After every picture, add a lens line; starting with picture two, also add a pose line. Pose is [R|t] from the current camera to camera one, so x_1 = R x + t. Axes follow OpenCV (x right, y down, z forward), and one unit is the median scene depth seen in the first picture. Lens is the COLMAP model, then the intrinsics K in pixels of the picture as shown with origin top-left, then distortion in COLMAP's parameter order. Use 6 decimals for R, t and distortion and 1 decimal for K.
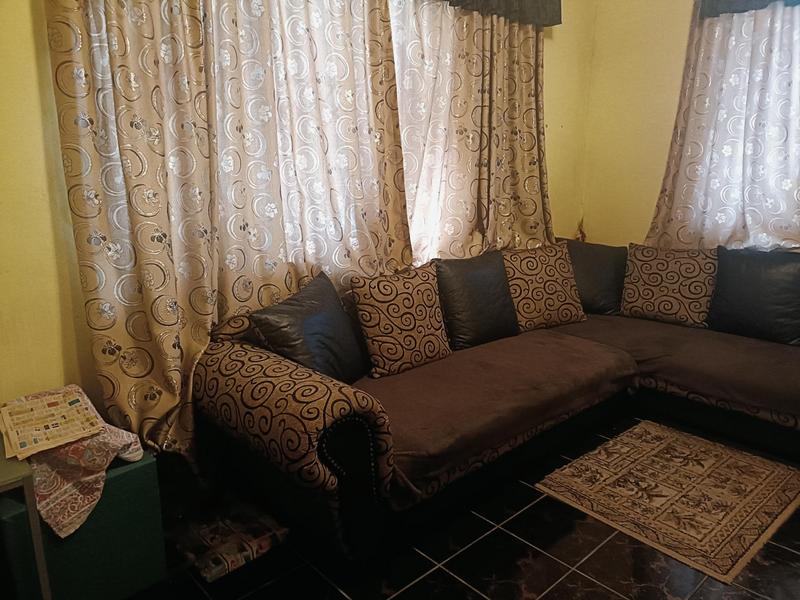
lens RADIAL K [[599.7, 0, 401.3], [0, 599.7, 301.3], [0, 0, 1]] dist [0.012909, 0.005522]
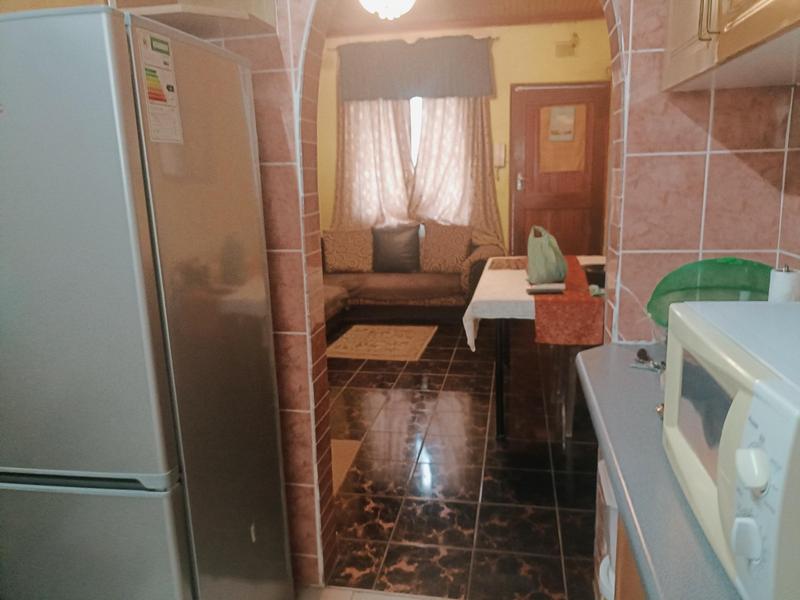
lens RADIAL K [[599.7, 0, 401.1], [0, 599.7, 299.7], [0, 0, 1]] dist [0.012909, 0.005522]
pose [[0.809605, -0.136324, 0.570926, -0.480783], [0.158237, 0.987336, 0.011363, 0.123750], [-0.565244, 0.081142, 0.820923, -0.532800]]
